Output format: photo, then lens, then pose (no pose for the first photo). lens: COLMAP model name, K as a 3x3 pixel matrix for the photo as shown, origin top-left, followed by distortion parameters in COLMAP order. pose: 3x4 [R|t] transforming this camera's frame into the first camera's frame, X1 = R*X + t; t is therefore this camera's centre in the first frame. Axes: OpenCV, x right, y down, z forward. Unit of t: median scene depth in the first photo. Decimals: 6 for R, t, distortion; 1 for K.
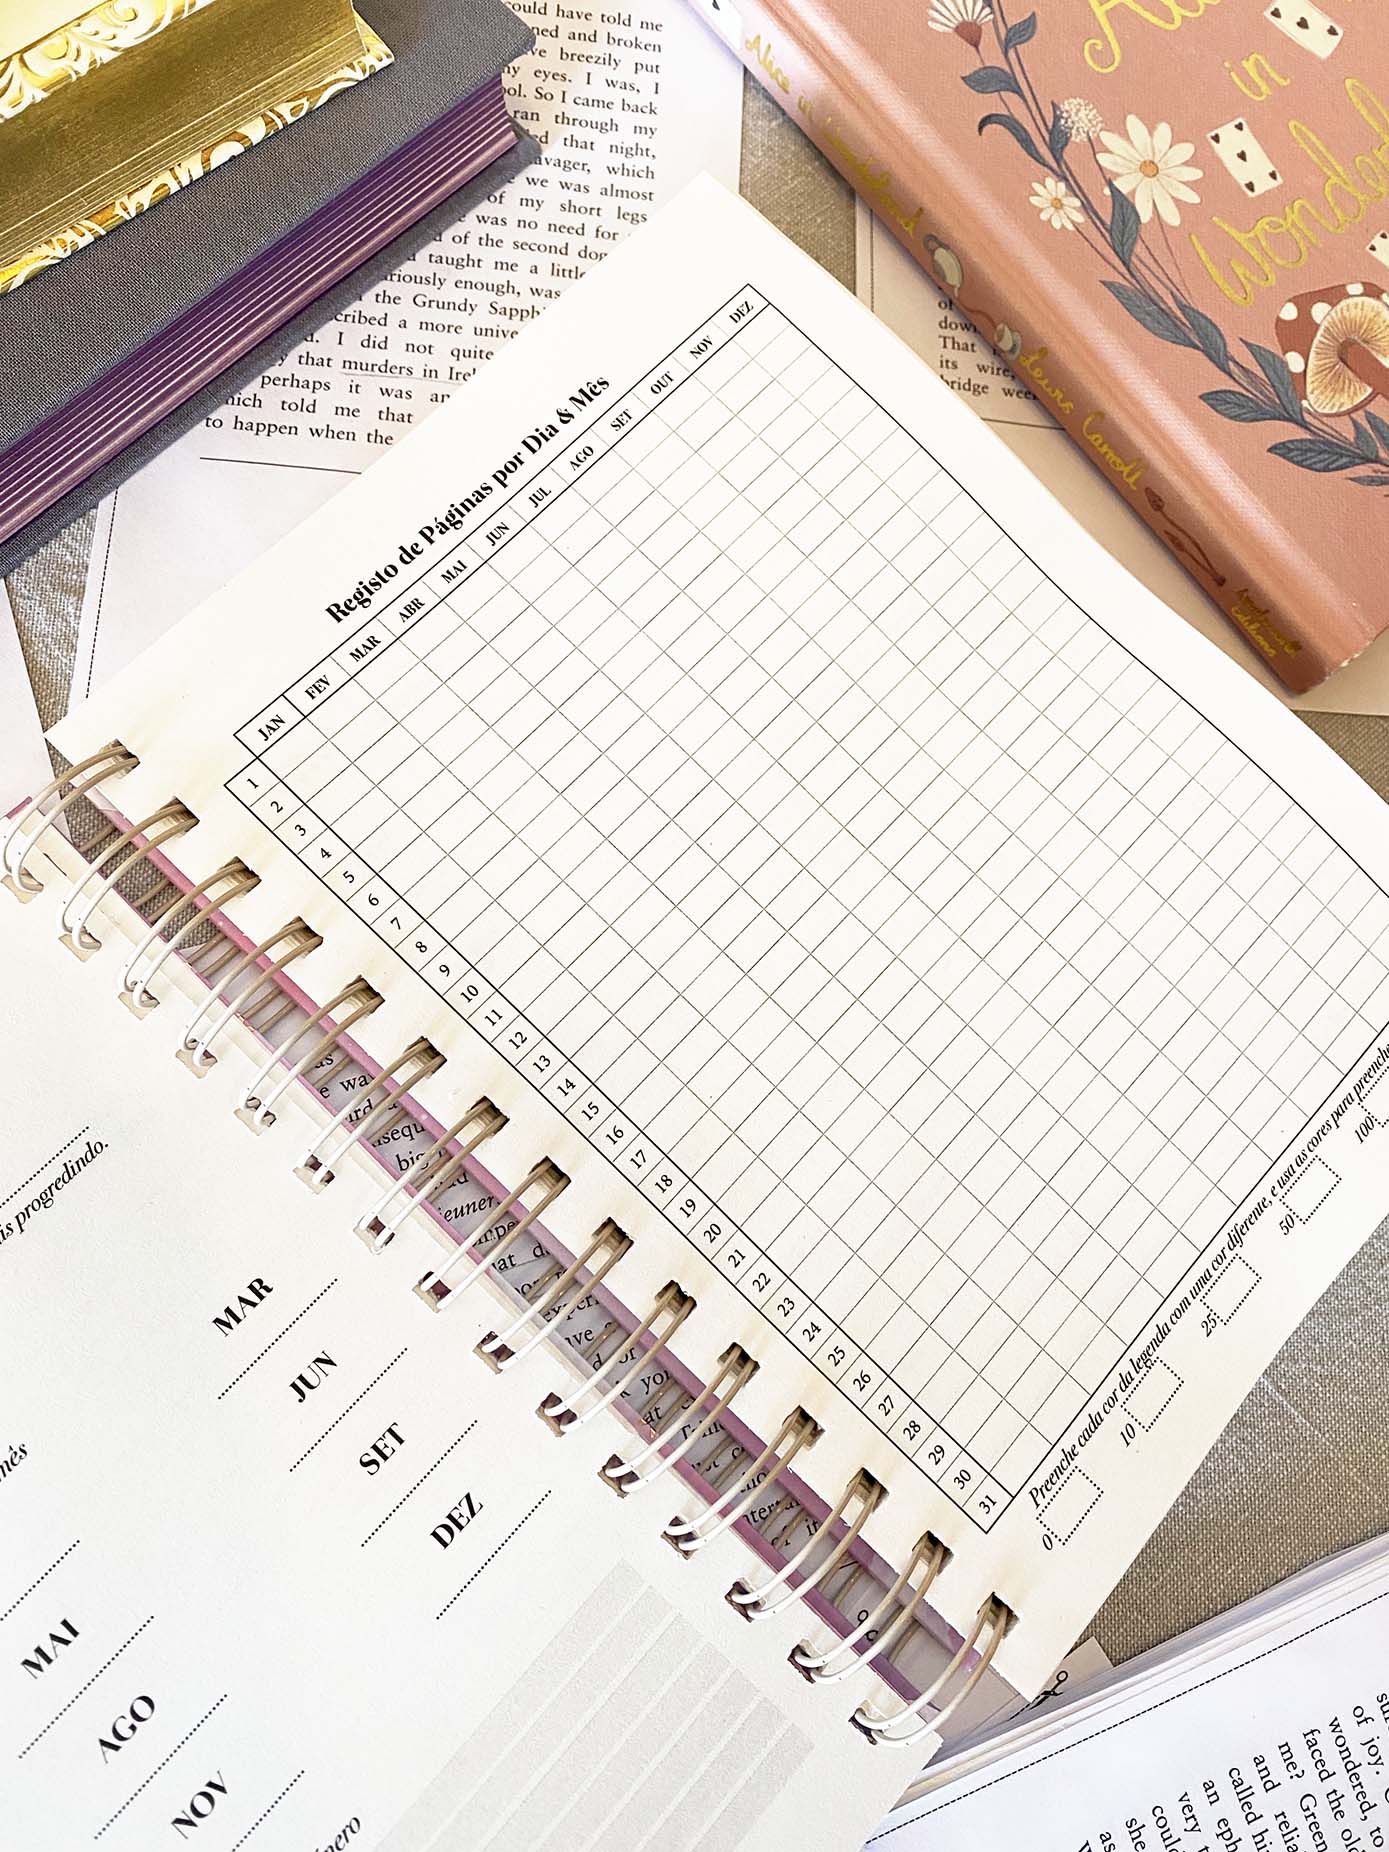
lens RADIAL K [[1407.4, 0, 693.1], [0, 1407.4, 904.3], [0, 0, 1]] dist [-0.042190, 0.035683]
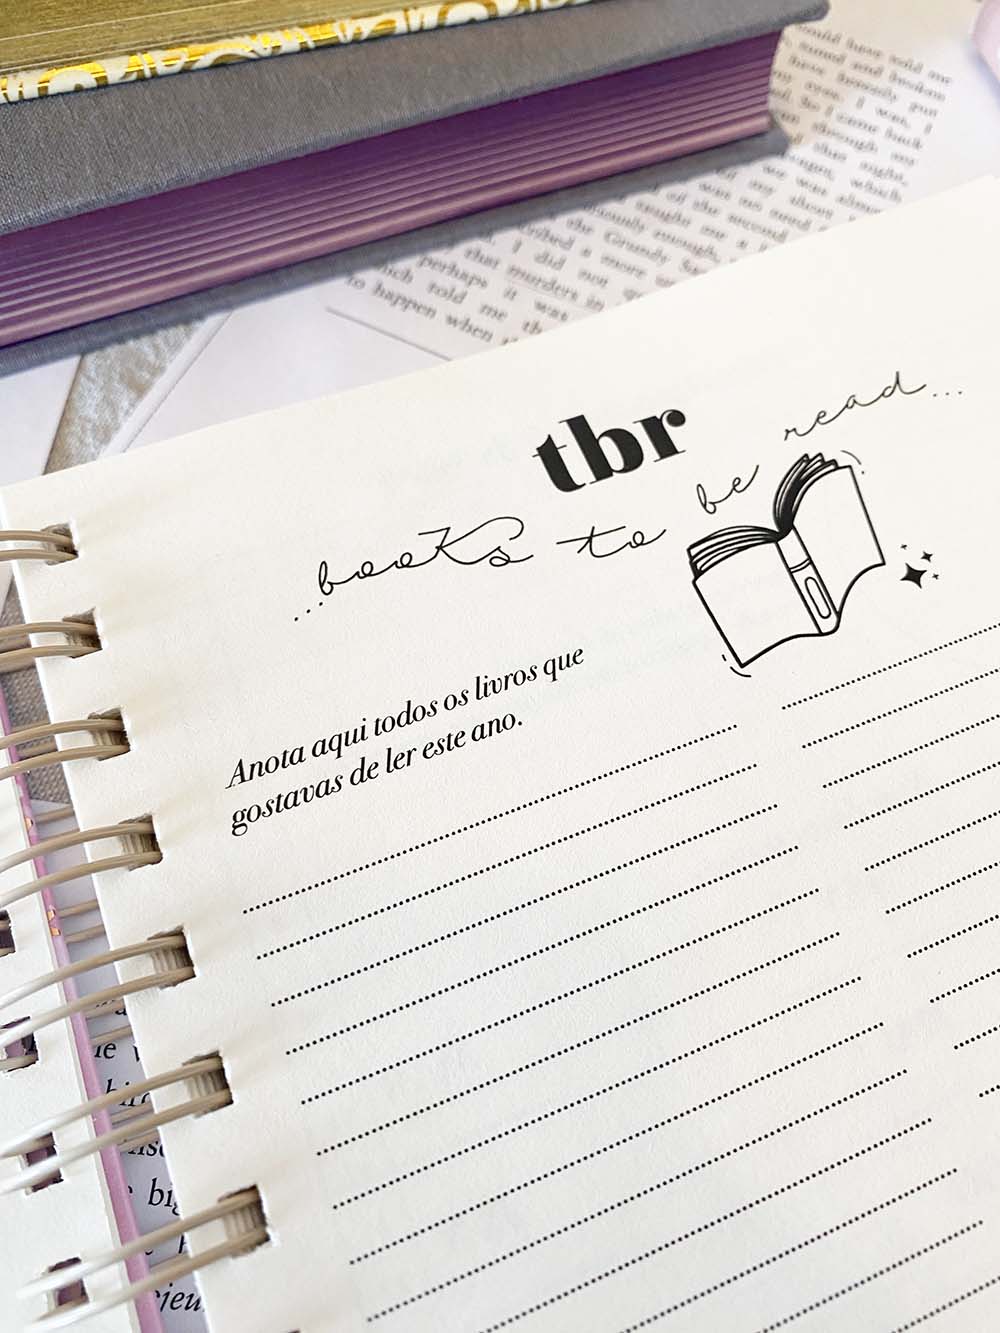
lens RADIAL K [[1033.7, 0, 500.0], [0, 1033.7, 666.5], [0, 0, 1]] dist [-0.043775, 0.007762]
pose [[0.915052, 0.331893, -0.229187, -0.013940], [-0.371550, 0.914732, -0.158797, -0.037127], [0.156941, 0.230462, 0.960342, 0.404142]]
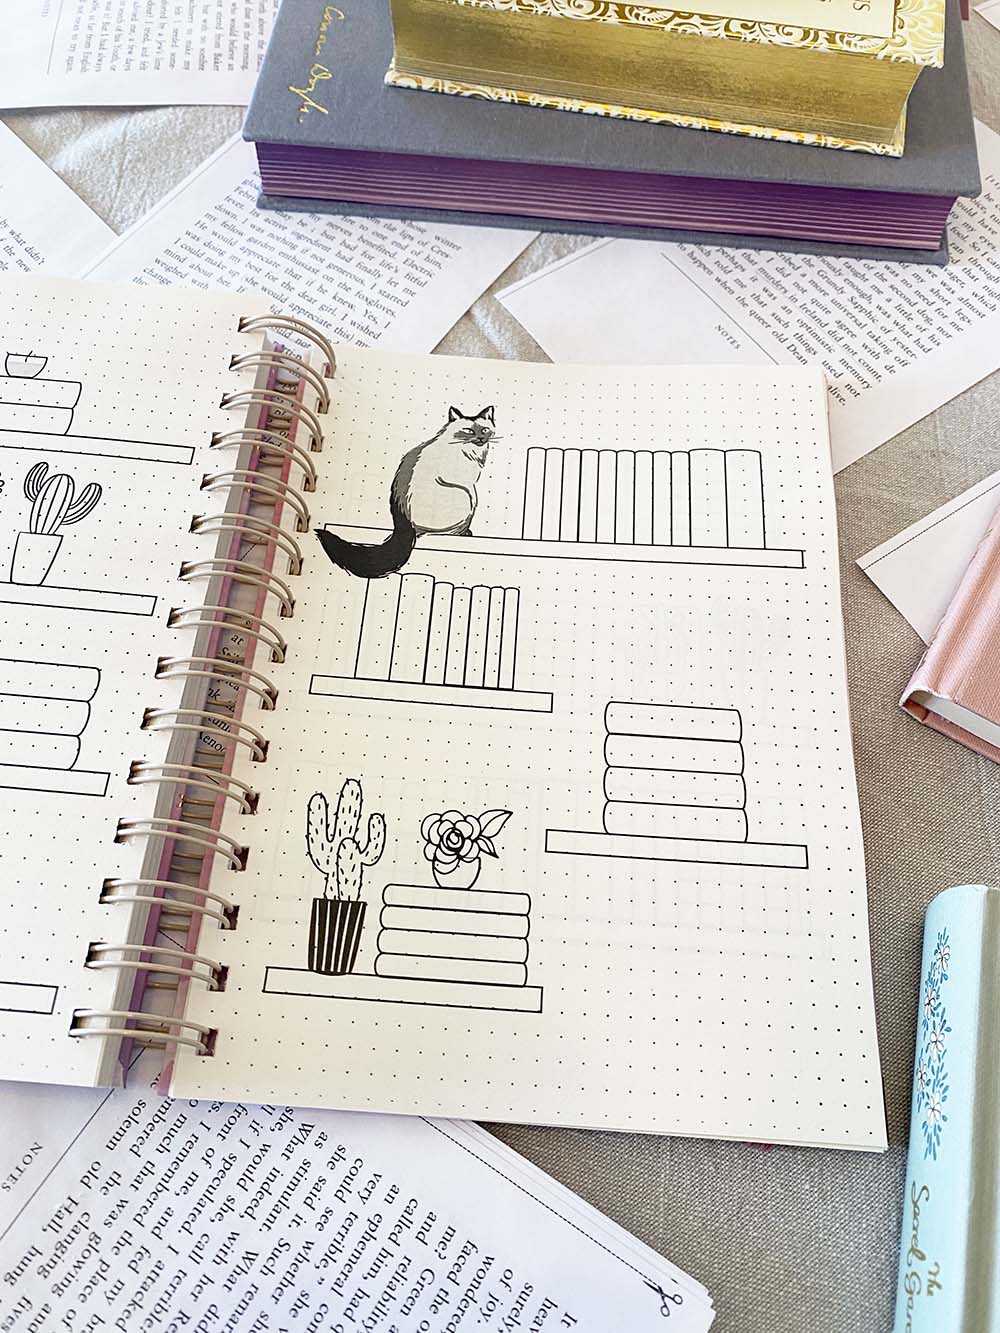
lens RADIAL K [[1013.0, 0, 499.0], [0, 1013.0, 650.9], [0, 0, 1]] dist [-0.042190, 0.035683]
pose [[0.593843, 0.658403, -0.462446, 0.444567], [-0.762377, 0.644169, -0.061866, 0.242718], [0.257161, 0.389297, 0.884486, -0.006881]]
